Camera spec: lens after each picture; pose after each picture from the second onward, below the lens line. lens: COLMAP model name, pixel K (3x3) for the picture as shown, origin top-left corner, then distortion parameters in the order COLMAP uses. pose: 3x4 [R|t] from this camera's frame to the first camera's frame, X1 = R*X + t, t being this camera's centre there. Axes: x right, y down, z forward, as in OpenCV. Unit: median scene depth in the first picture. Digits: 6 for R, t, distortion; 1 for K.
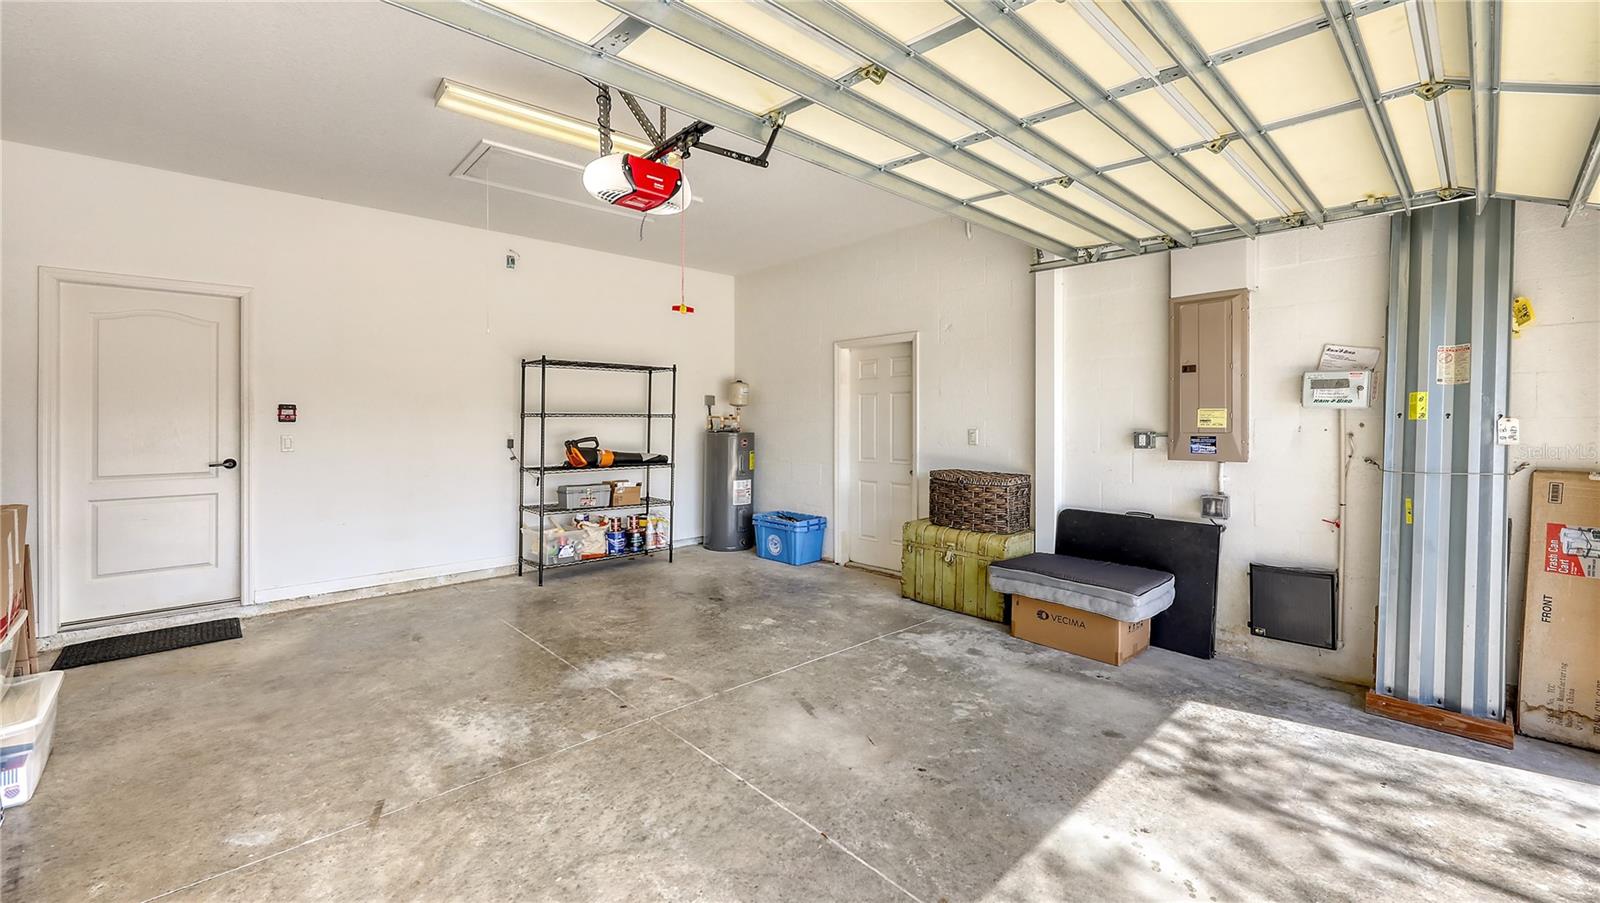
lens RADIAL K [[636.2, 0, 770.7], [0, 636.2, 428.5], [0, 0, 1]] dist [0.001551, -0.002237]
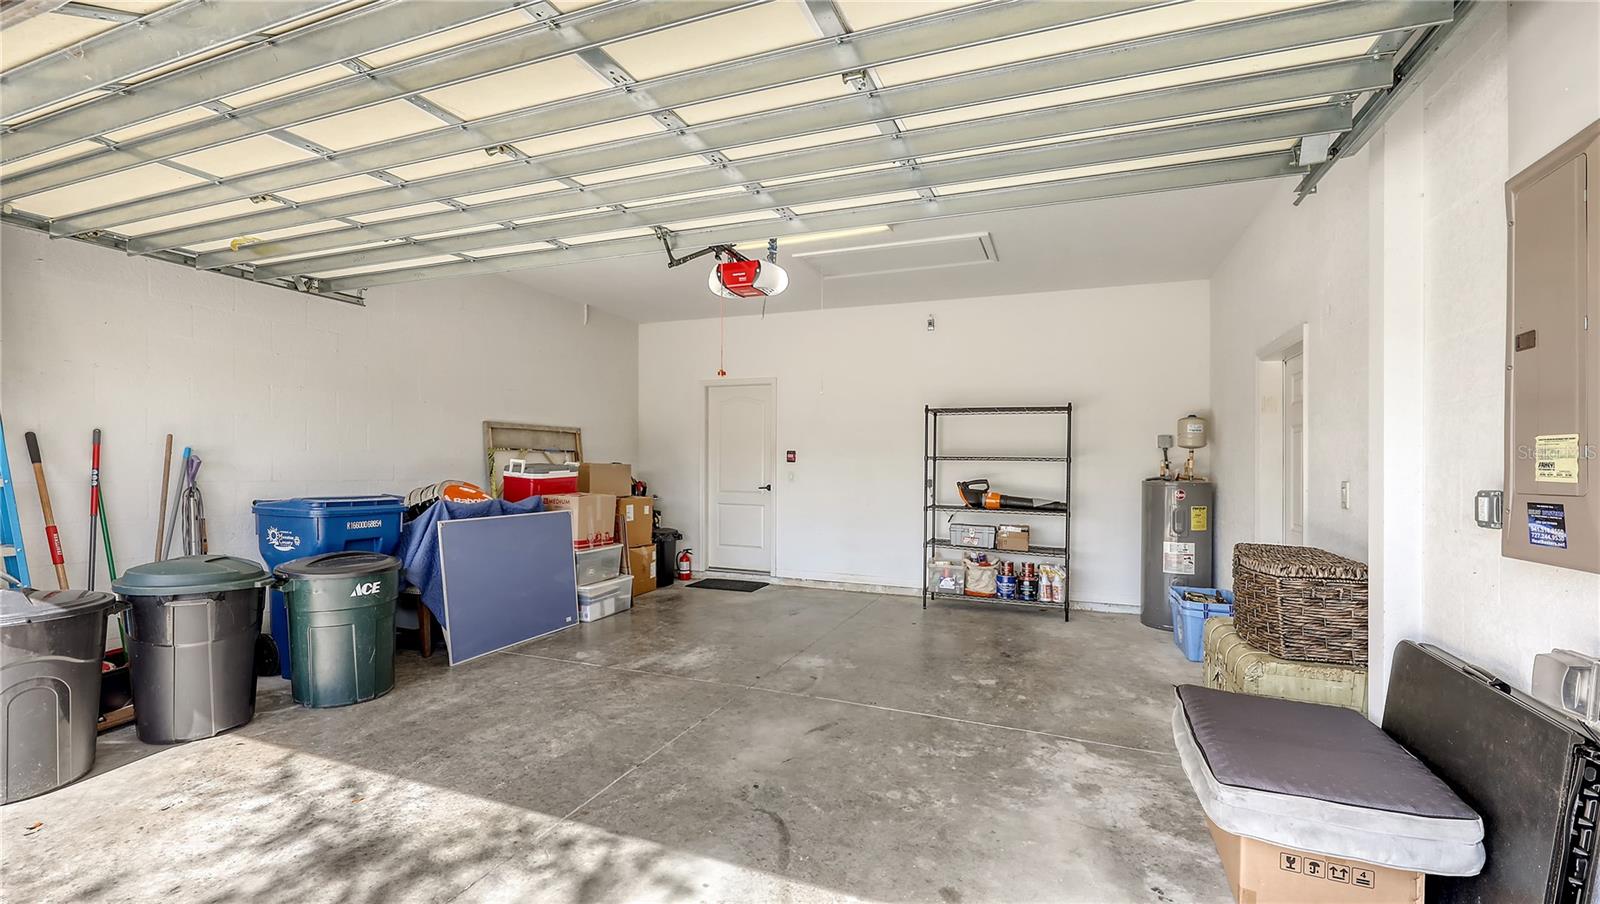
lens RADIAL K [[666.5, 0, 802.2], [0, 666.5, 482.1], [0, 0, 1]] dist [0.001508, 0.000059]
pose [[0.442594, 0.031771, -0.896159, 0.766151], [-0.027003, 0.999391, 0.022094, 0.001723], [0.896315, 0.014420, 0.443183, 0.348492]]
